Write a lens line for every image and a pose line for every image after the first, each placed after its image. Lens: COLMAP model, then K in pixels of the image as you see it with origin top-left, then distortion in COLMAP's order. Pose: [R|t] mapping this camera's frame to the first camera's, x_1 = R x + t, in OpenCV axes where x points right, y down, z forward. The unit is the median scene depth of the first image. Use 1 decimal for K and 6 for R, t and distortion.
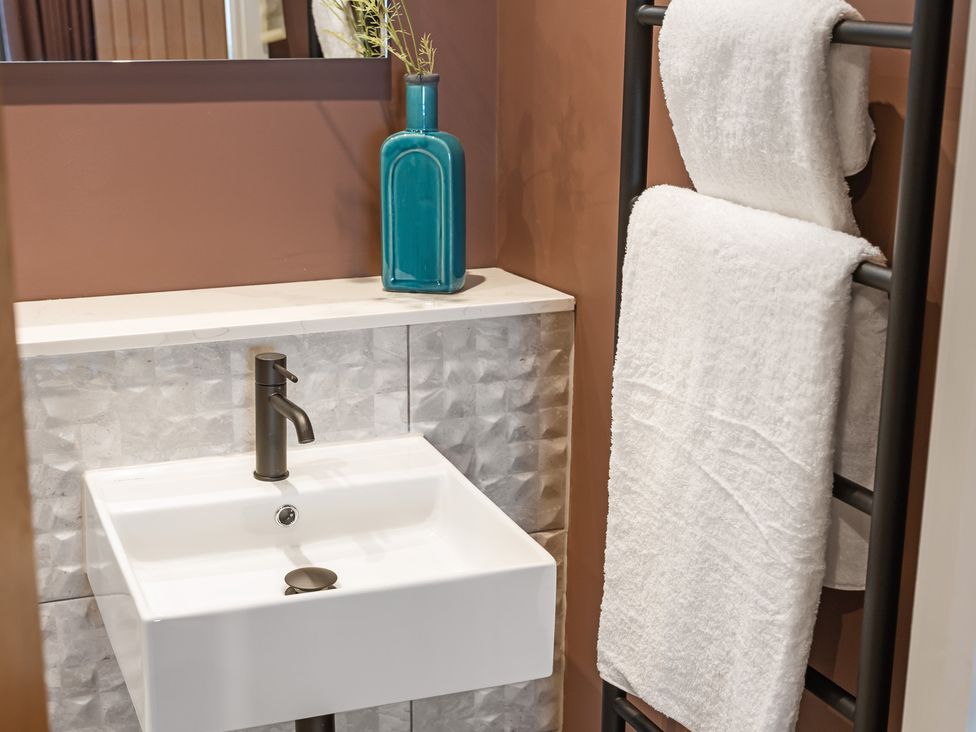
lens RADIAL K [[1281.3, 0, 486.1], [0, 1281.3, 368.4], [0, 0, 1]] dist [0.008904, 0.000000]
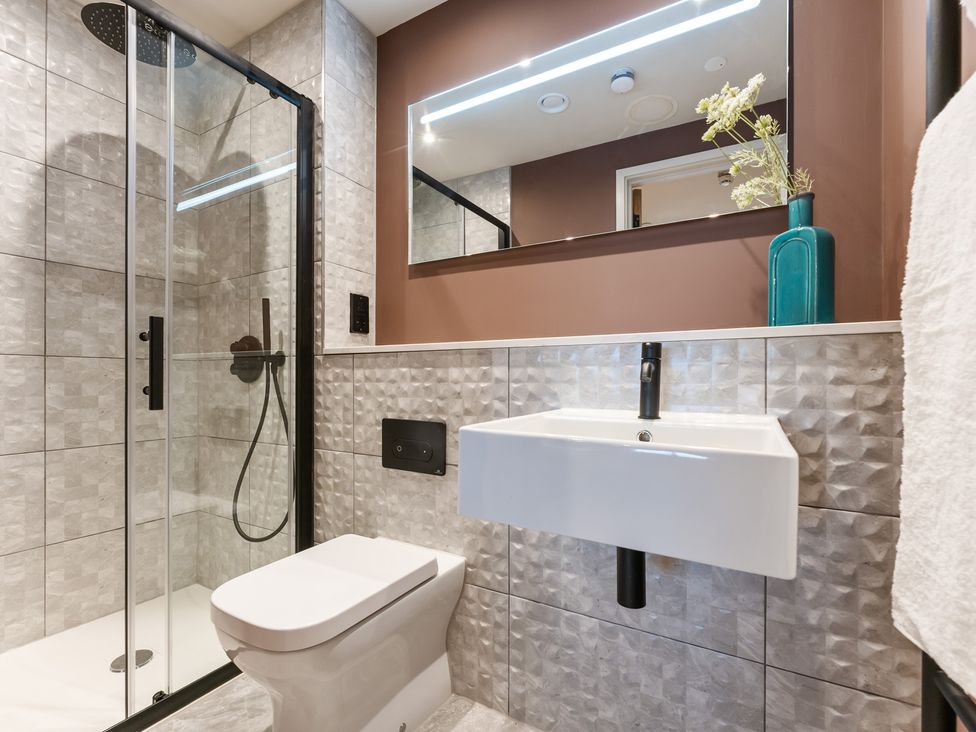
lens RADIAL K [[447.3, 0, 494.0], [0, 447.3, 368.5], [0, 0, 1]] dist [-0.004637, -0.000652]
pose [[0.650406, -0.005385, -0.759568, 0.123301], [-0.180409, 0.970266, -0.161360, 0.136551], [0.737851, 0.241983, 0.630095, 0.443505]]
